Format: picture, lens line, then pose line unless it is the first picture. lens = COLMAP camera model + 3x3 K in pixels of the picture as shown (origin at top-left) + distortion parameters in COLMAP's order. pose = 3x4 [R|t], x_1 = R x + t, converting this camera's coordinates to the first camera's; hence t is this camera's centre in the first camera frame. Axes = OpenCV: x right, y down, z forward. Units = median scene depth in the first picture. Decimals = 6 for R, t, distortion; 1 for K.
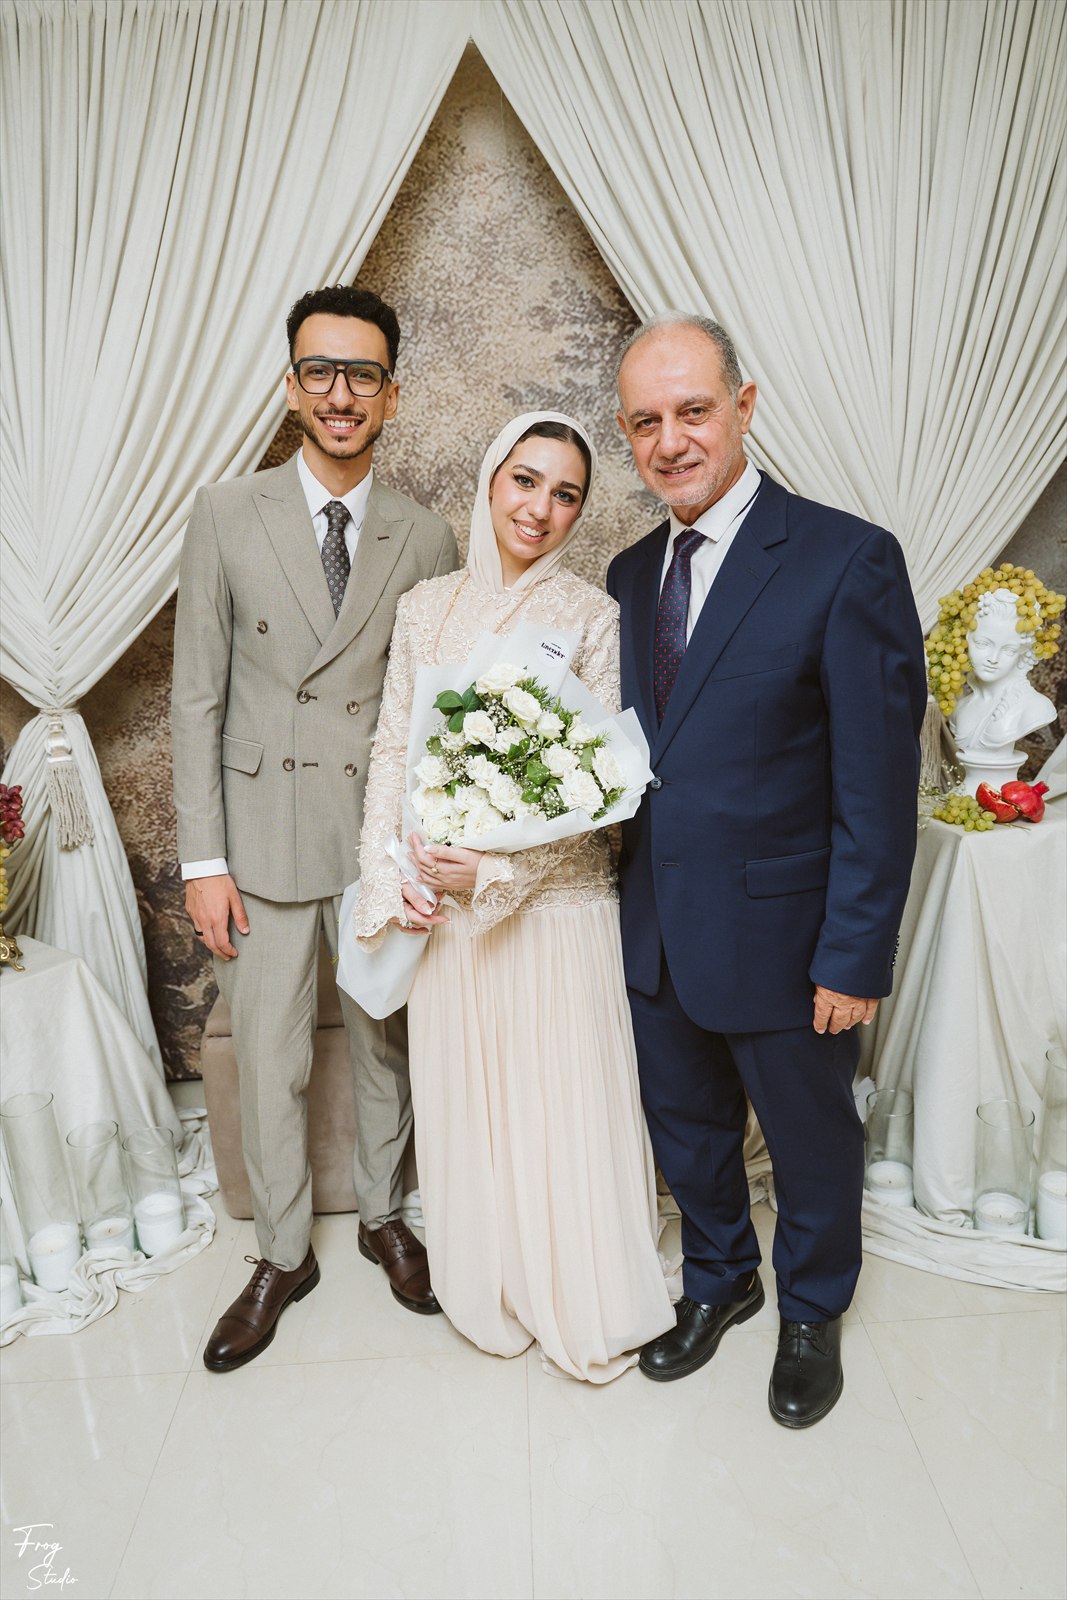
lens RADIAL K [[1133.5, 0, 527.9], [0, 1133.5, 800.4], [0, 0, 1]] dist [0.014039, -0.024409]
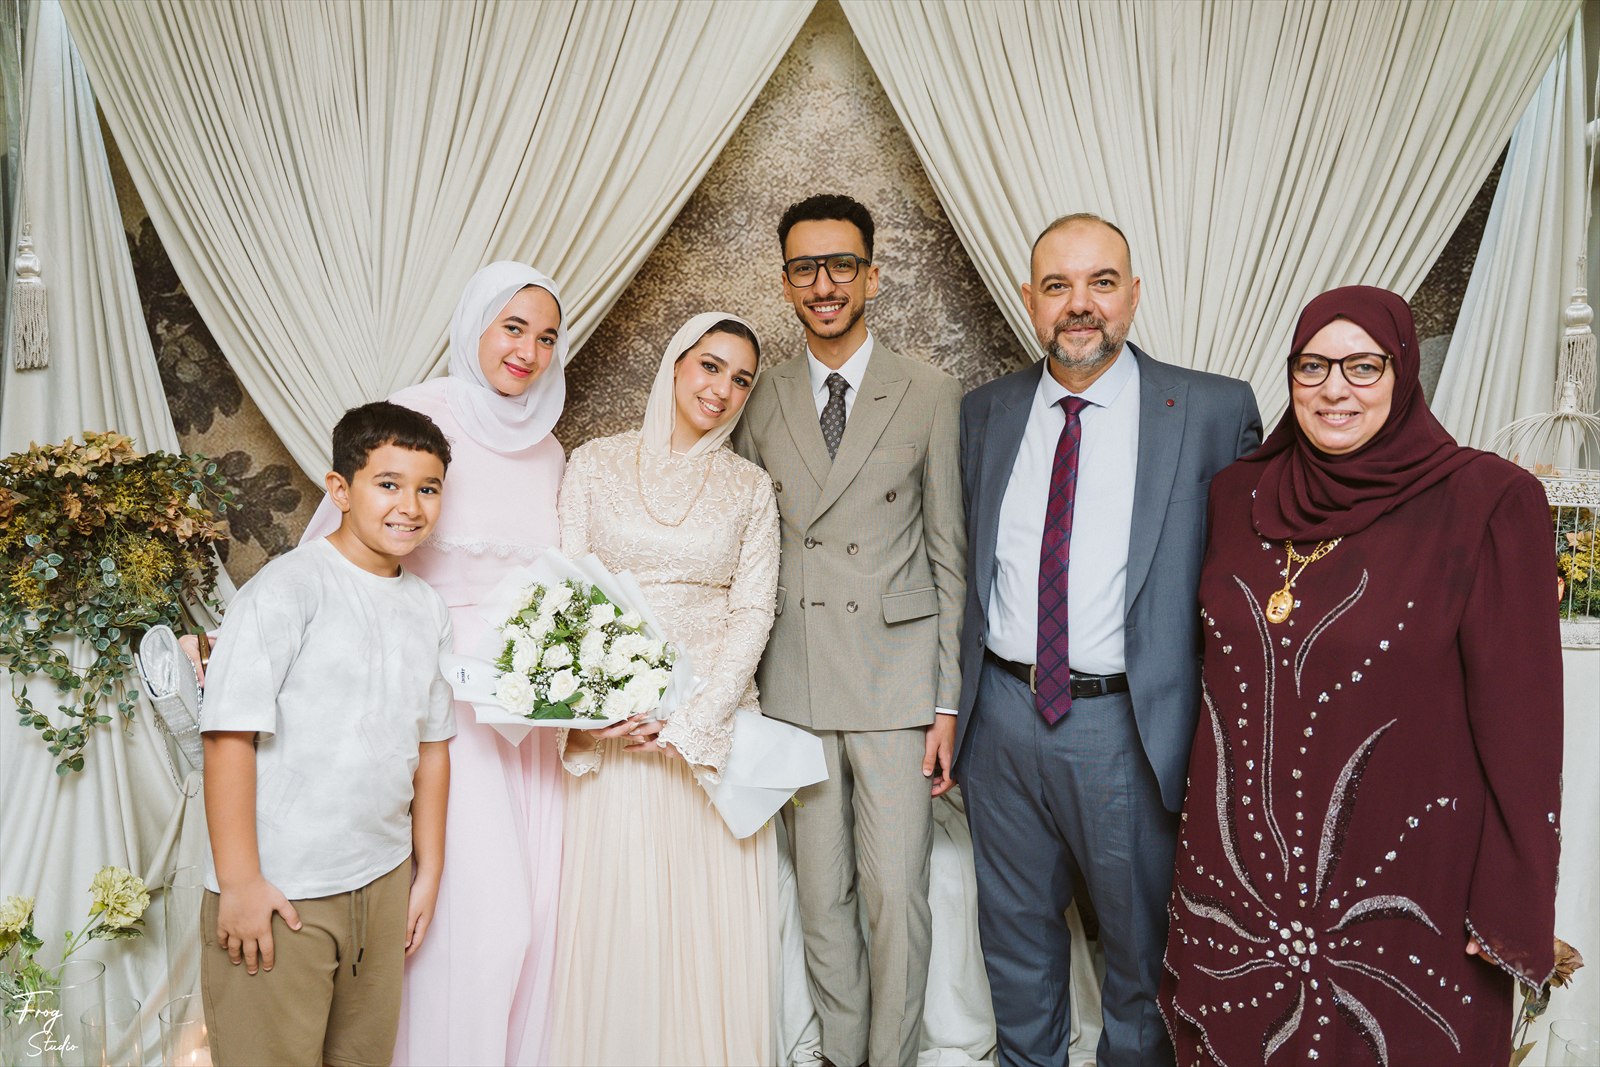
lens RADIAL K [[1243.9, 0, 803.7], [0, 1243.9, 533.1], [0, 0, 1]] dist [0.009195, -0.017088]
pose [[0.994756, 0.102030, -0.007054, -0.009302], [-0.102107, 0.986823, -0.125520, 0.023758], [-0.005846, 0.125582, 0.992066, -0.138902]]
